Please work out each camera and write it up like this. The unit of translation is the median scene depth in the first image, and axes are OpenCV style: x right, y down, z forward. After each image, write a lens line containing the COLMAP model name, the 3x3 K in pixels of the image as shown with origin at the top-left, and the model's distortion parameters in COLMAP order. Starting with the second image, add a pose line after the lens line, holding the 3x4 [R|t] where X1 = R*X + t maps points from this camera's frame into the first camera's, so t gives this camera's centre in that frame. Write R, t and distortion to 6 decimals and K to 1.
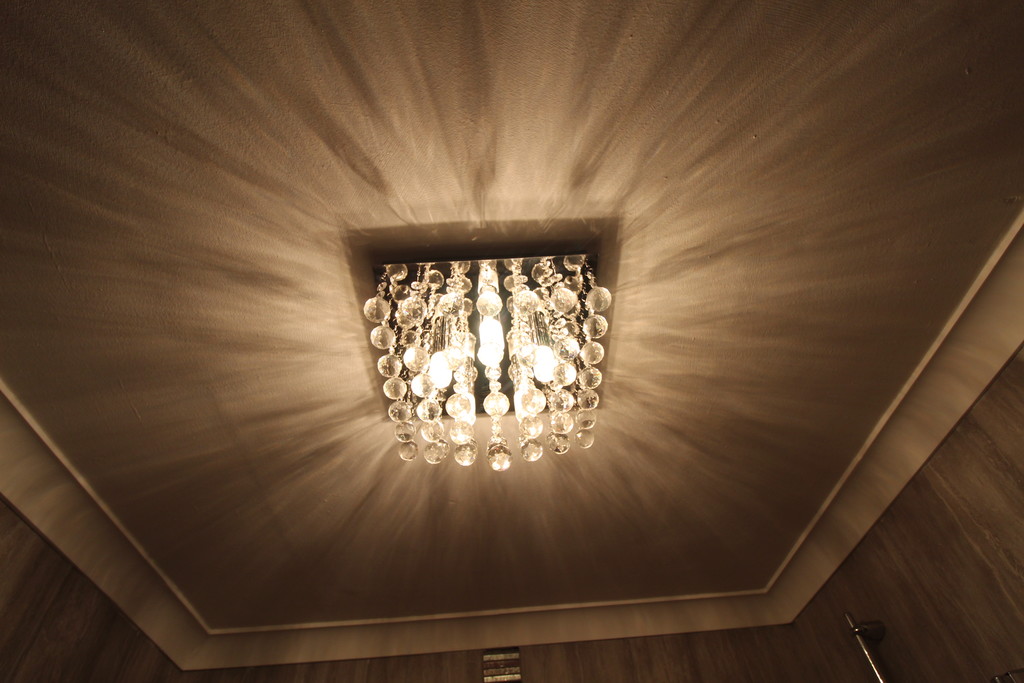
lens RADIAL K [[534.9, 0, 512.0], [0, 534.9, 341.5], [0, 0, 1]] dist [-0.011906, -0.000891]
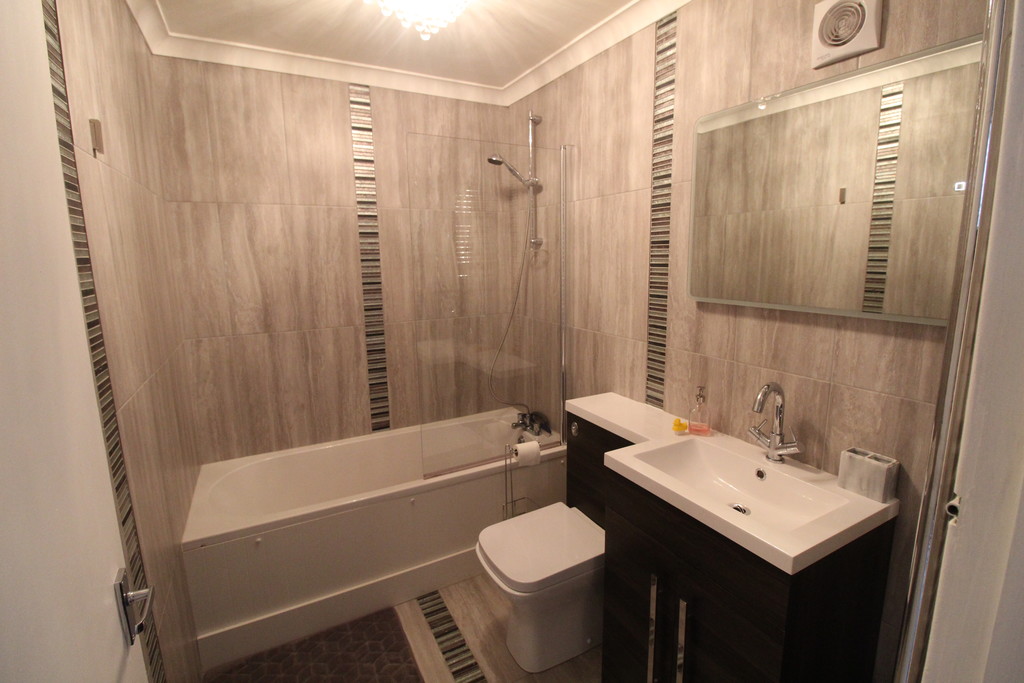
lens RADIAL K [[476.5, 0, 512.0], [0, 476.5, 341.5], [0, 0, 1]] dist [-0.019467, -0.000845]
pose [[0.885443, -0.011212, 0.464612, -0.325129], [-0.392829, 0.516156, 0.761097, -0.408712], [-0.248346, -0.856421, 0.452623, -0.619078]]
